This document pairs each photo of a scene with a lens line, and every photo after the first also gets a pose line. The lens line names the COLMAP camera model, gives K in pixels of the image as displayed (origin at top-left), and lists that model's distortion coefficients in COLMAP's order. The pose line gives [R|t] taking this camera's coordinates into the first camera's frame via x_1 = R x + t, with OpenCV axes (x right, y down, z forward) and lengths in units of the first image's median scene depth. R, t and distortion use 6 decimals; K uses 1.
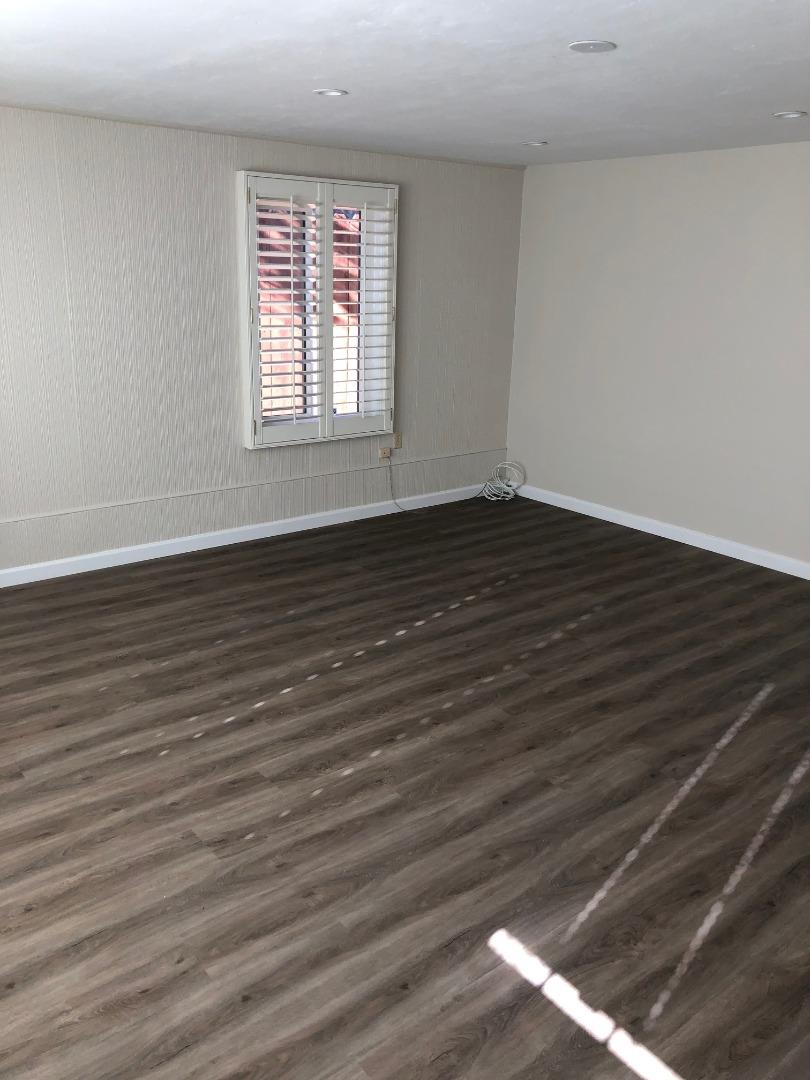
lens RADIAL K [[869.0, 0, 405.0], [0, 869.0, 540.0], [0, 0, 1]] dist [0.053704, -0.094987]
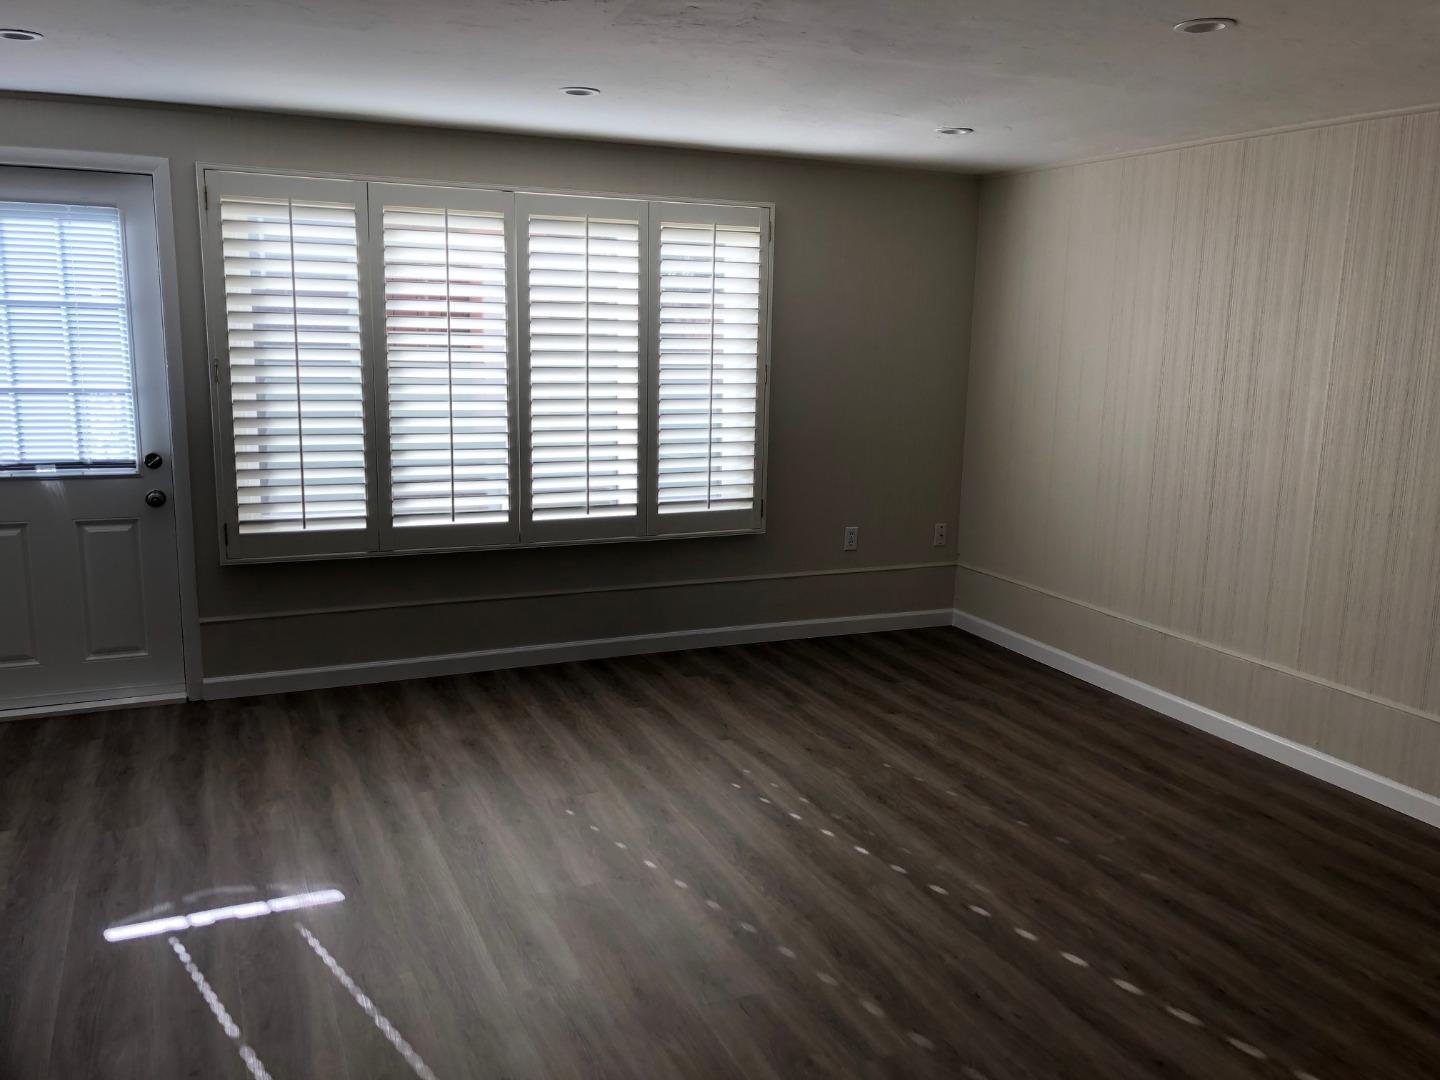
lens RADIAL K [[1158.7, 0, 720.0], [0, 1158.7, 540.0], [0, 0, 1]] dist [0.053704, -0.094987]
pose [[-0.247546, 0.148057, -0.957497, 0.735172], [-0.320308, 0.920182, 0.225097, -0.234627], [0.914398, 0.362416, -0.180364, 0.874246]]
